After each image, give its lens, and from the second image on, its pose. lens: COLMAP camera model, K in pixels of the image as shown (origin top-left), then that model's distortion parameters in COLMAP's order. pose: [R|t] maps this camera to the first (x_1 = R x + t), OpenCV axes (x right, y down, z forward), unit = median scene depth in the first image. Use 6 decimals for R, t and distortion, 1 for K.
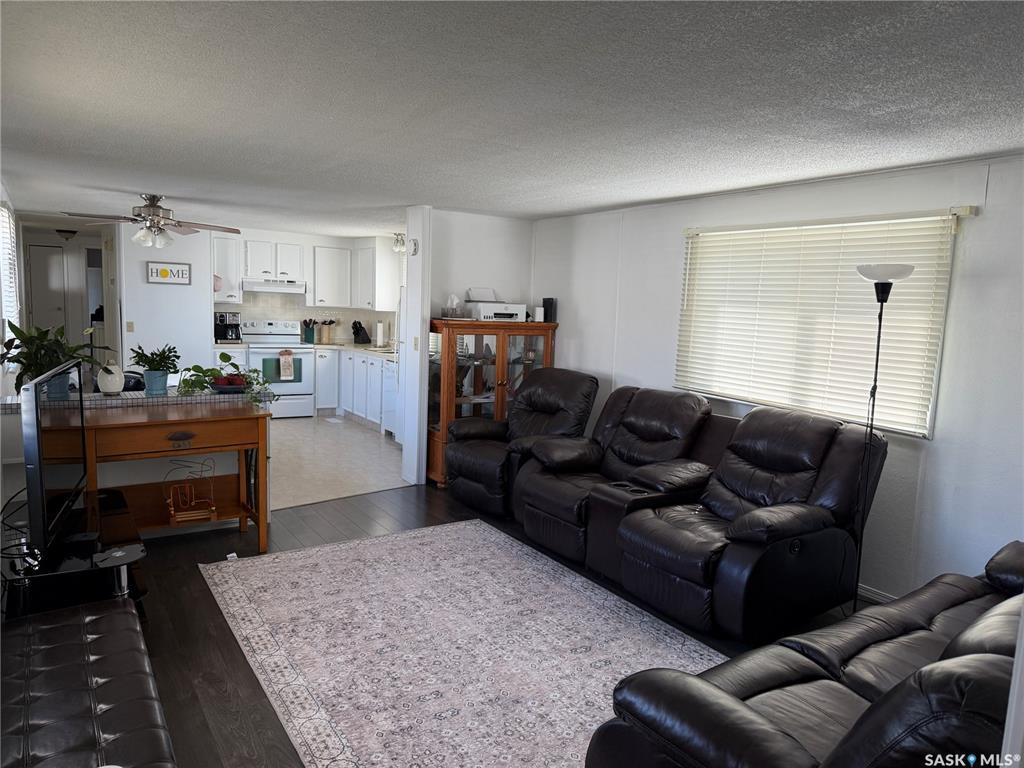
lens RADIAL K [[715.6, 0, 518.7], [0, 715.6, 392.0], [0, 0, 1]] dist [0.058643, -0.071315]
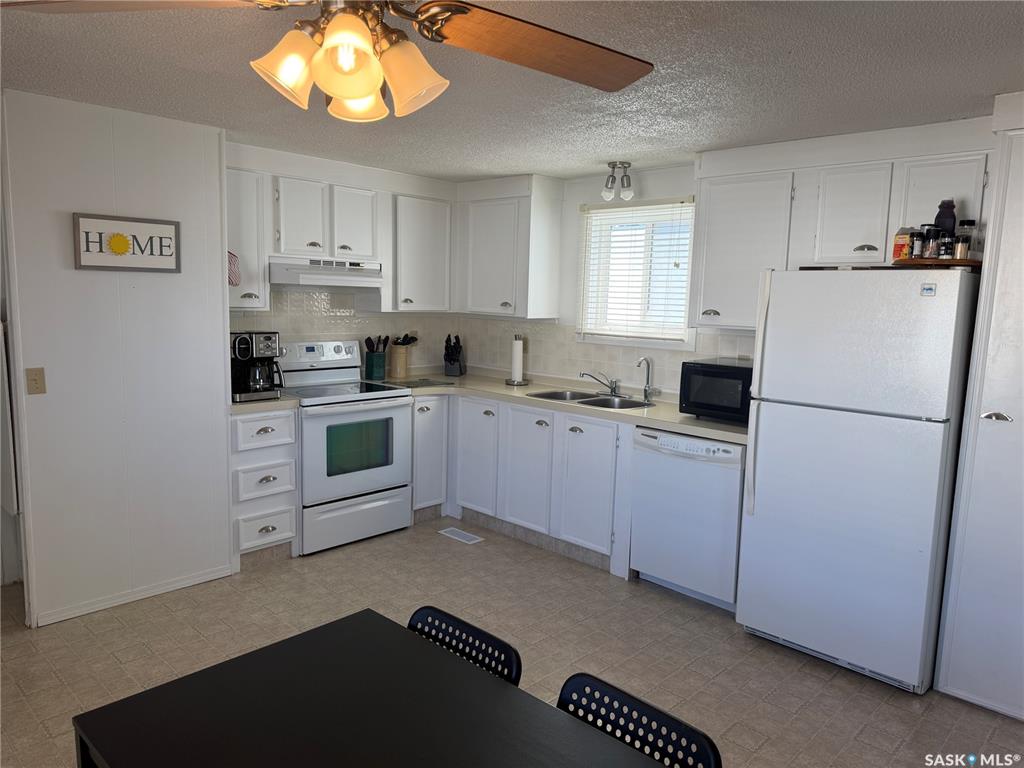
lens RADIAL K [[715.6, 0, 517.9], [0, 715.6, 389.0], [0, 0, 1]] dist [0.058643, -0.071315]
pose [[0.972609, -0.043500, 0.228340, -0.328405], [0.039354, 0.998968, 0.022681, -0.074302], [-0.229091, -0.013074, 0.973317, 0.492389]]
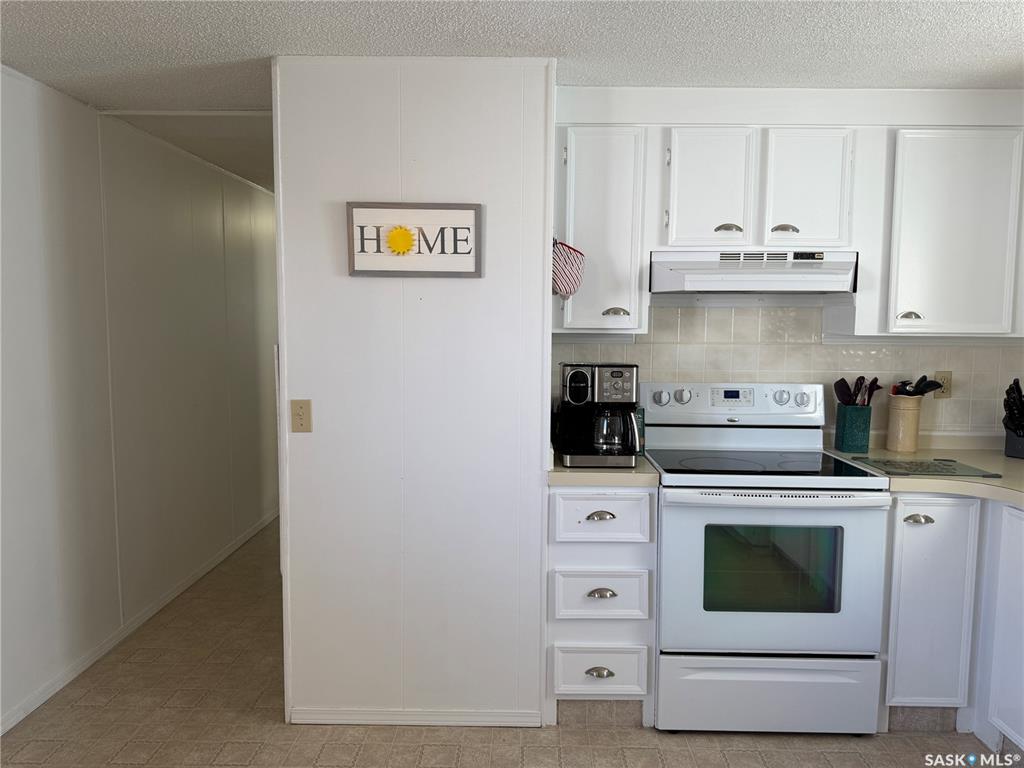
lens RADIAL K [[715.6, 0, 518.2], [0, 715.6, 380.4], [0, 0, 1]] dist [0.058643, -0.071315]
pose [[0.829802, 0.011613, -0.557936, -0.251030], [-0.042881, 0.998154, -0.043000, -0.084744], [0.556407, 0.059606, 0.828769, 0.697101]]
